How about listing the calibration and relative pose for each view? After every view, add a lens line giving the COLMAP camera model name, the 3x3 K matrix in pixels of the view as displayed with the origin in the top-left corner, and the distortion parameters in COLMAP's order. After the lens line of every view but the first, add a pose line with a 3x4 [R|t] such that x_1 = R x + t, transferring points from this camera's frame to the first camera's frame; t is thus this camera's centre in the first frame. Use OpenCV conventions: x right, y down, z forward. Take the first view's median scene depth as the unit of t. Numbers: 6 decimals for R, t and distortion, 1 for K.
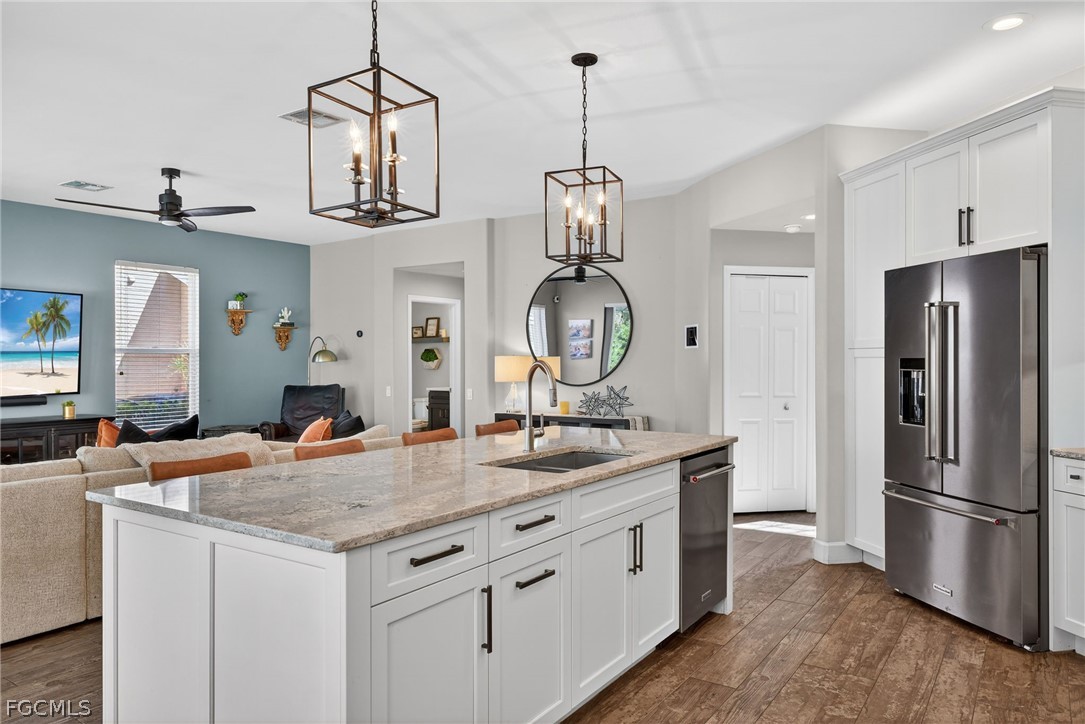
lens RADIAL K [[727.7, 0, 539.1], [0, 727.7, 364.6], [0, 0, 1]] dist [-0.000072, 0.005992]
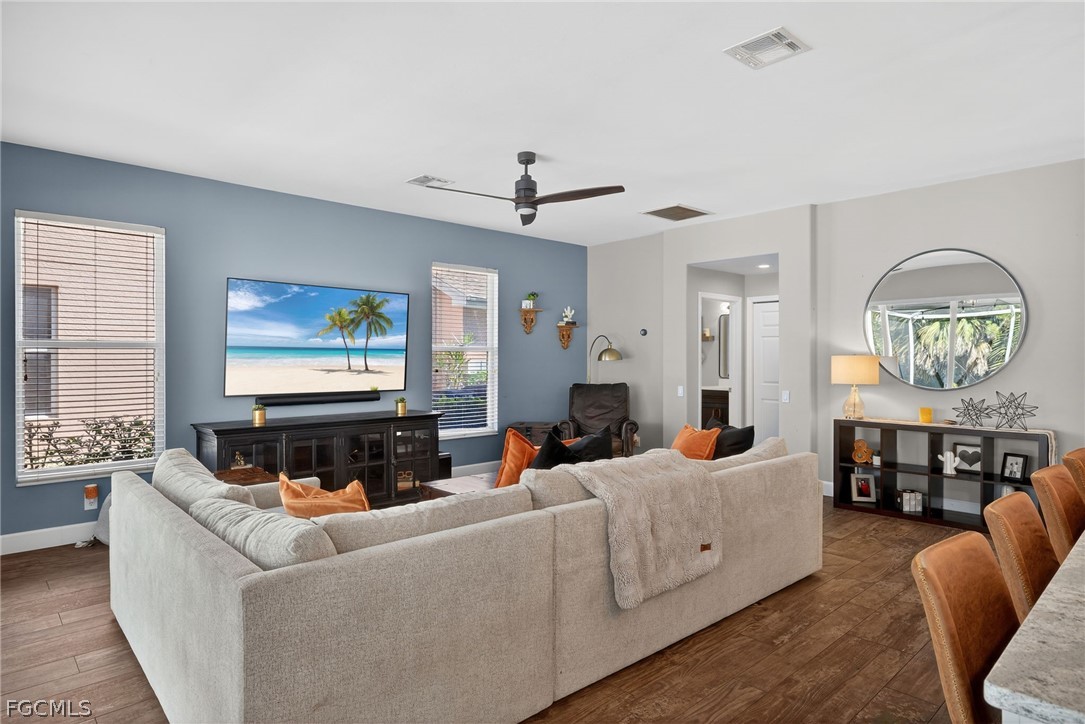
lens RADIAL K [[616.5, 0, 538.4], [0, 616.5, 360.5], [0, 0, 1]] dist [-0.007121, -0.000127]
pose [[0.974783, 0.005415, -0.223088, -0.216984], [-0.005825, 0.999982, -0.001179, -0.002033], [0.223077, 0.002448, 0.974798, 0.163242]]
